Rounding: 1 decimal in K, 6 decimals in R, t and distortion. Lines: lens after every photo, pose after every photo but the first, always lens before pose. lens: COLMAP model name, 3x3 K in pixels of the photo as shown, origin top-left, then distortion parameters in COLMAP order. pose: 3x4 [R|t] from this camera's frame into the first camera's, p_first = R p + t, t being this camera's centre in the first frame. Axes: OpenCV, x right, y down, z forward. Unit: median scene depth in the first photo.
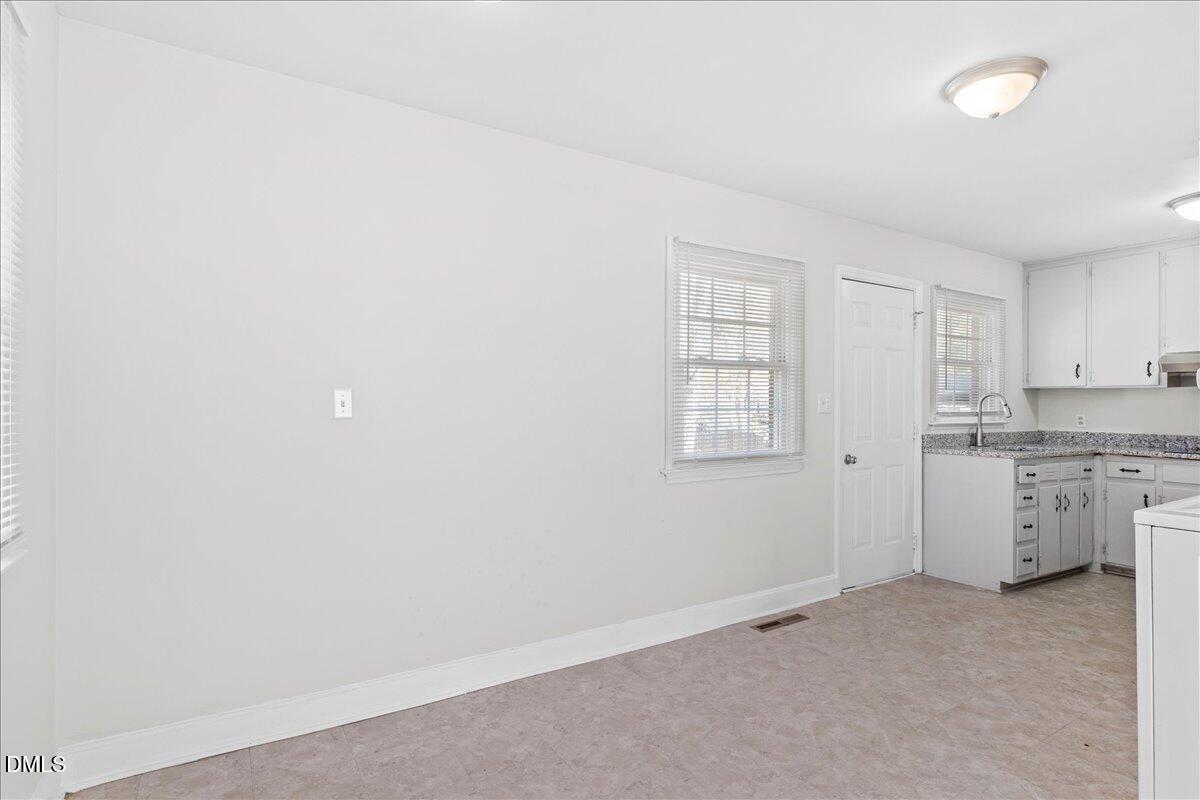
lens RADIAL K [[614.9, 0, 608.8], [0, 614.9, 403.2], [0, 0, 1]] dist [-0.000745, 0.000402]
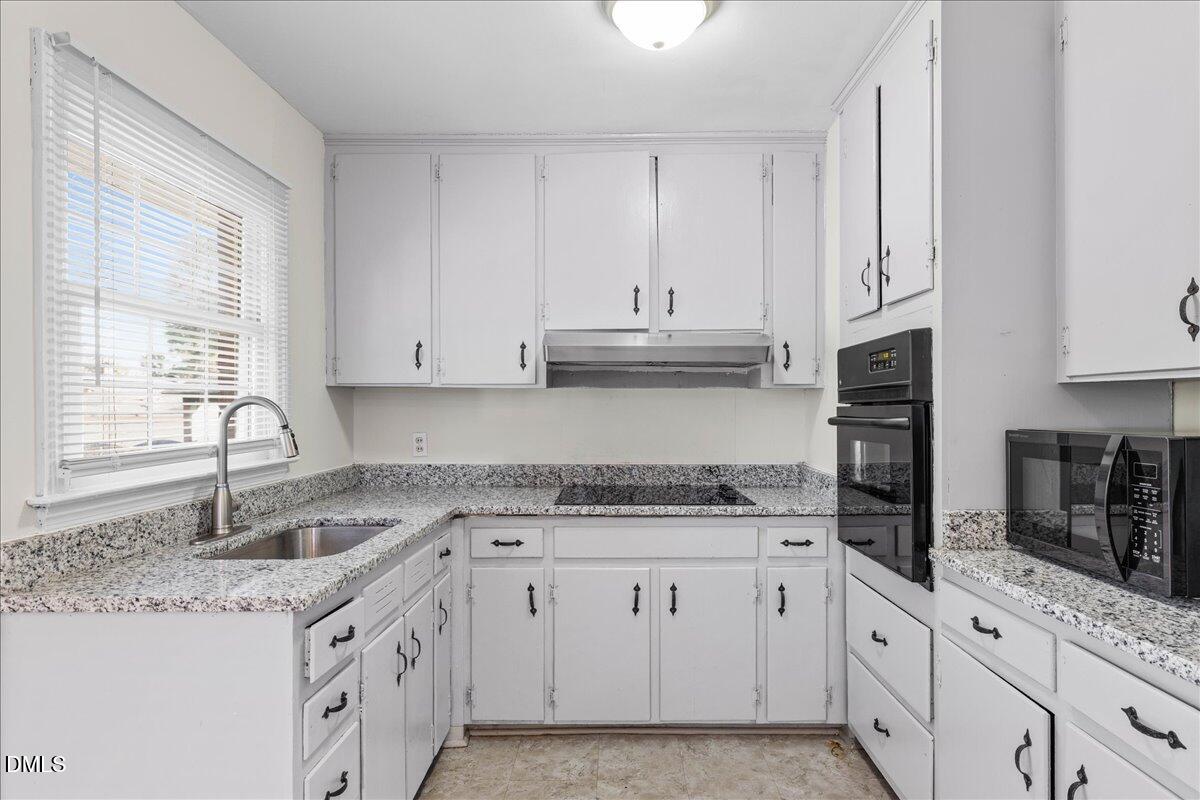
lens RADIAL K [[657.5, 0, 612.0], [0, 657.5, 408.4], [0, 0, 1]] dist [0.001305, 0.000857]
pose [[0.546998, -0.012298, 0.837044, 0.419592], [0.002745, 0.999913, 0.012897, -0.014365], [-0.837129, -0.004756, 0.546984, 0.610230]]
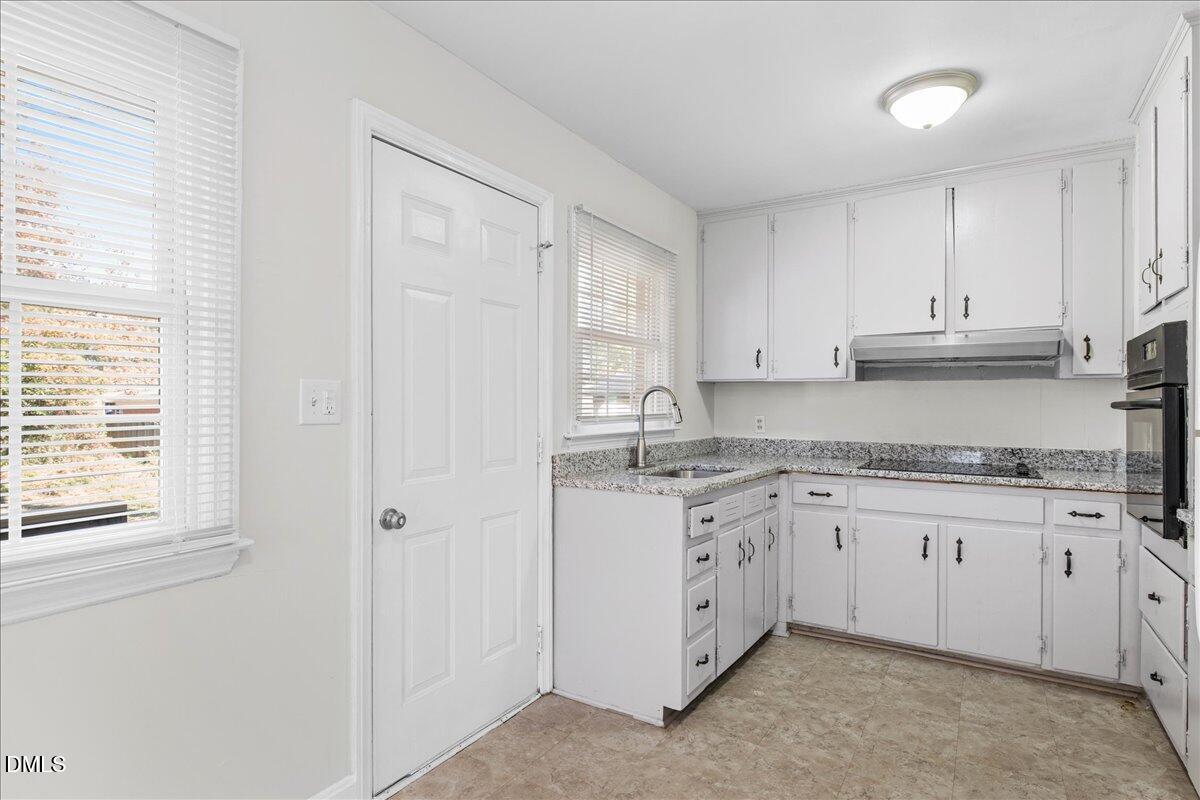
lens RADIAL K [[614.9, 0, 608.5], [0, 614.9, 404.8], [0, 0, 1]] dist [-0.000745, 0.000402]
pose [[0.901432, -0.002148, 0.432916, 0.305868], [-0.000402, 0.999983, 0.005798, -0.000344], [-0.432921, -0.005401, 0.901416, 0.450610]]
